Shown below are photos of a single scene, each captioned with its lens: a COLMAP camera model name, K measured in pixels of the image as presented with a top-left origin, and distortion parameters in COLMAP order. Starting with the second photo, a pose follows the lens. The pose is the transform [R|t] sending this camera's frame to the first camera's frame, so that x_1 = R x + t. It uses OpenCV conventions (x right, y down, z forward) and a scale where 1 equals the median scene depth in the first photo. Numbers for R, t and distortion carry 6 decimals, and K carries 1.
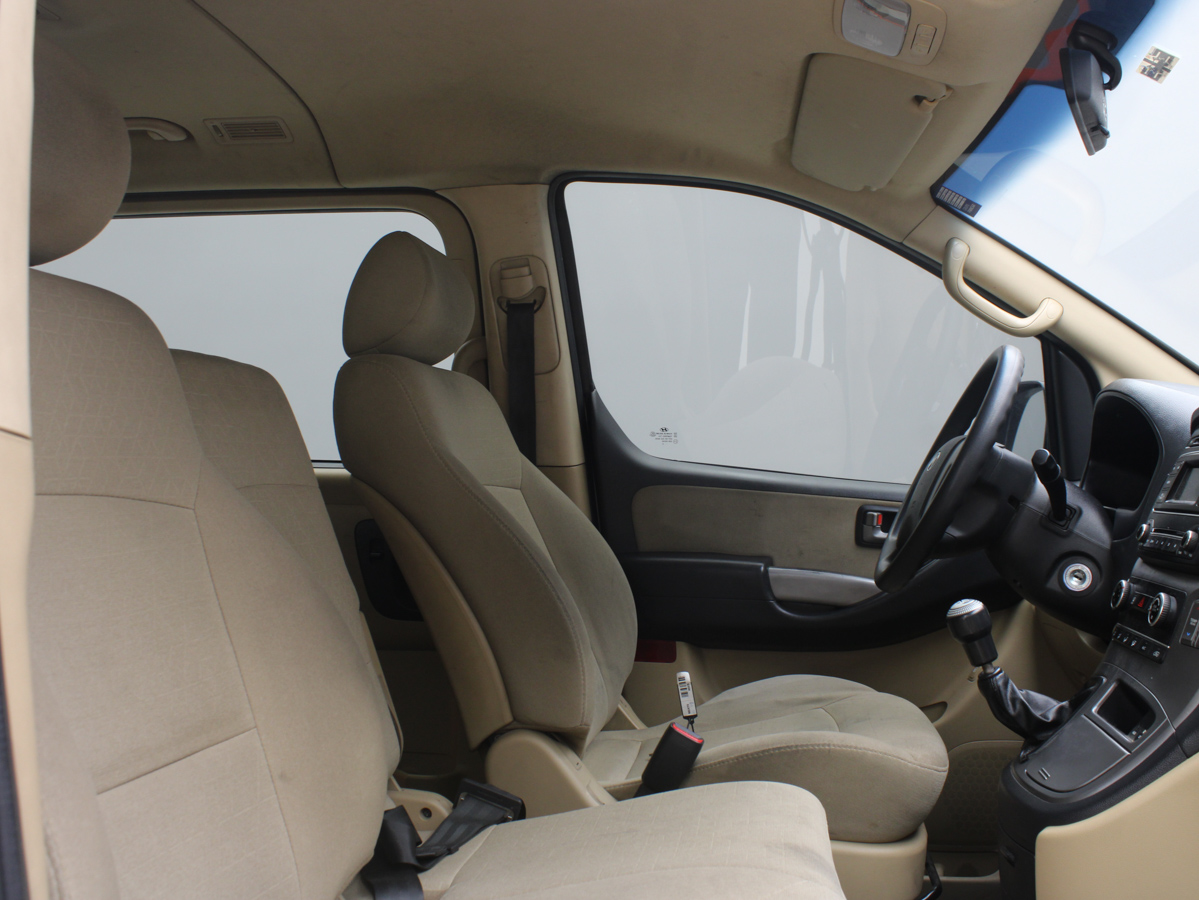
lens RADIAL K [[1164.9, 0, 599.5], [0, 1164.9, 450.0], [0, 0, 1]] dist [-0.164058, 0.126411]
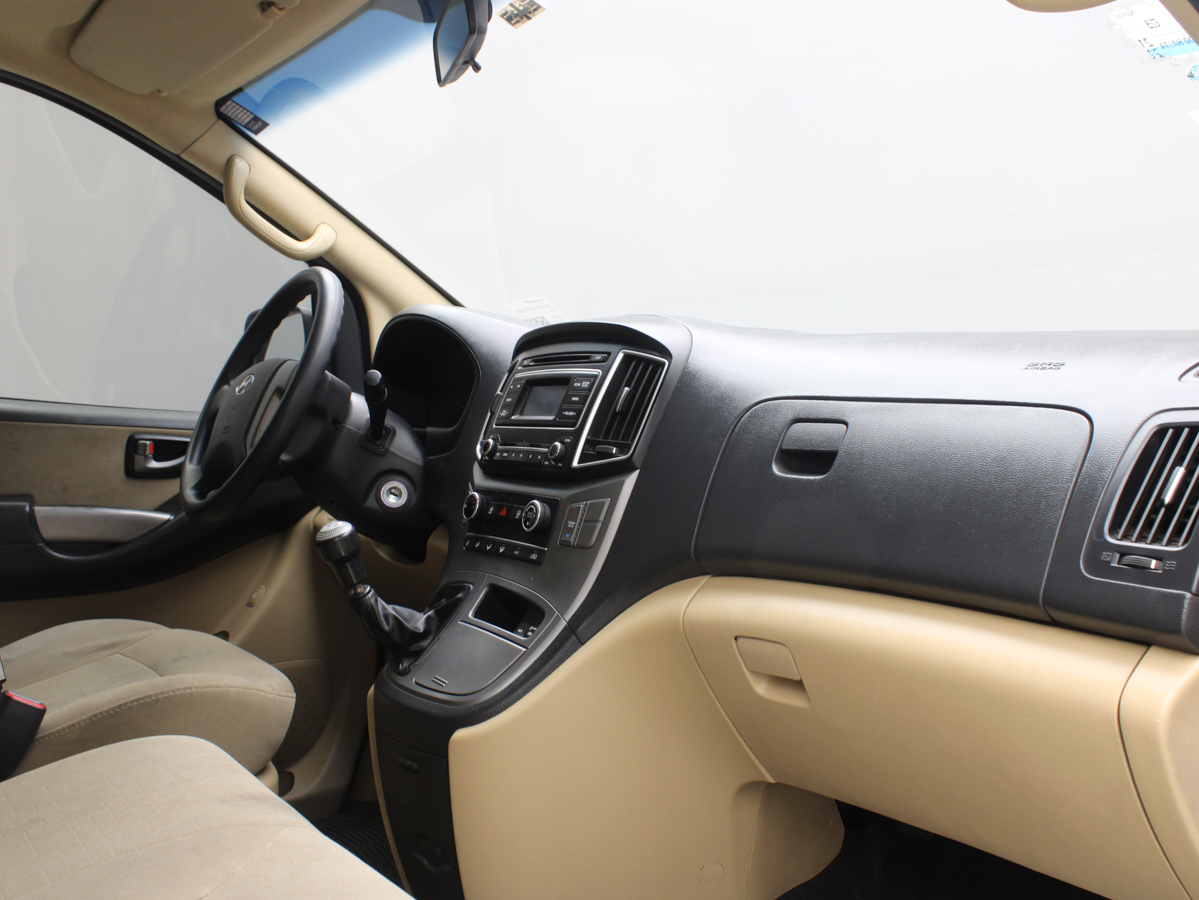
lens RADIAL K [[1164.9, 0, 599.5], [0, 1164.9, 450.0], [0, 0, 1]] dist [-0.164058, 0.126411]
pose [[0.749755, -0.046280, 0.660095, -0.148824], [0.004393, 0.997877, 0.064972, 0.003872], [-0.661701, -0.045813, 0.748367, 0.088432]]
